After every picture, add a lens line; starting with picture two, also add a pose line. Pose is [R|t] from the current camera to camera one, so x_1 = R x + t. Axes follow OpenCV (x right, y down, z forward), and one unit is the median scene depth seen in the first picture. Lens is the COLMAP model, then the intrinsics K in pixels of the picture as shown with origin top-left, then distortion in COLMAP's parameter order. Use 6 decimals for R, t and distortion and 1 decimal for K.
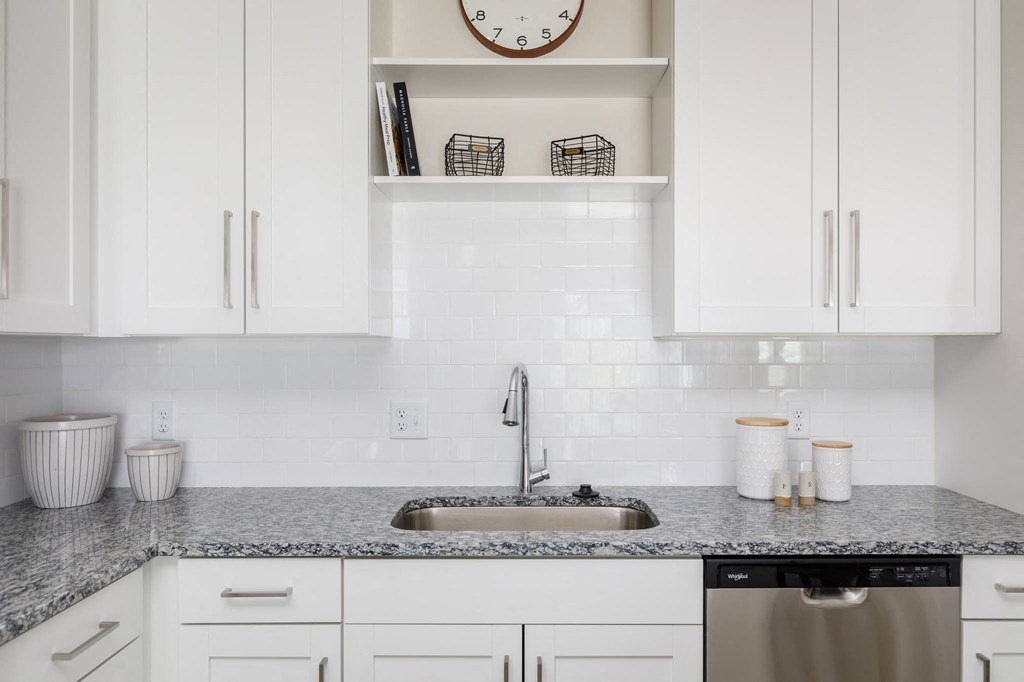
lens RADIAL K [[694.7, 0, 513.0], [0, 694.7, 339.9], [0, 0, 1]] dist [-0.006272, -0.000162]
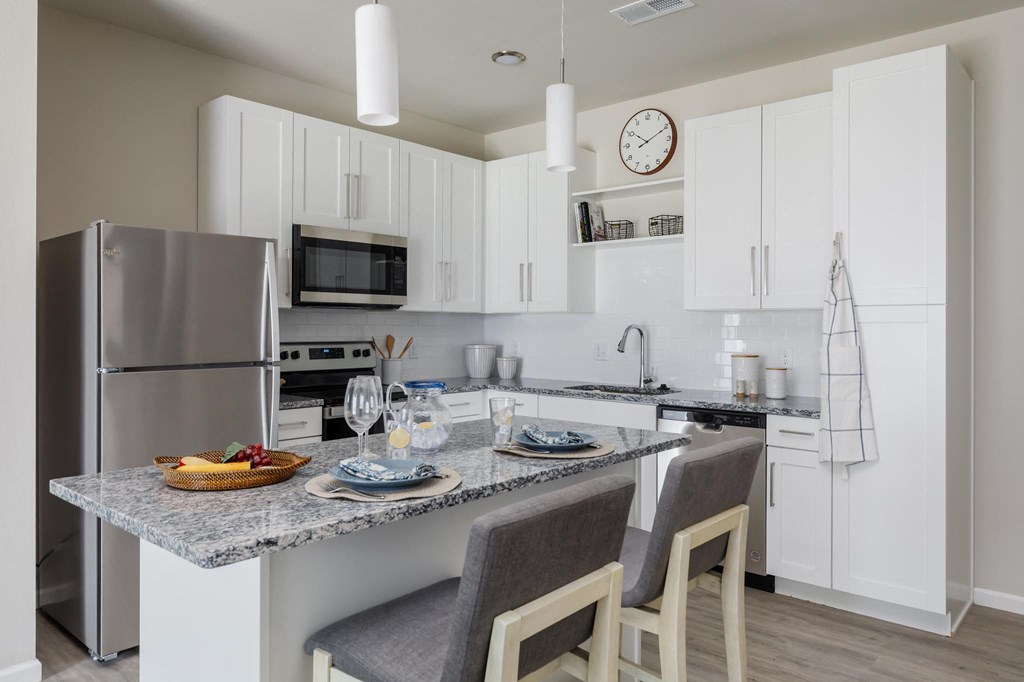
lens RADIAL K [[694.7, 0, 512.3], [0, 694.7, 336.2], [0, 0, 1]] dist [-0.006272, -0.000162]
pose [[0.741738, 0.014585, -0.670531, 1.249123], [-0.002873, 0.999823, 0.018570, 0.033083], [0.670683, -0.011847, 0.741649, -0.895680]]
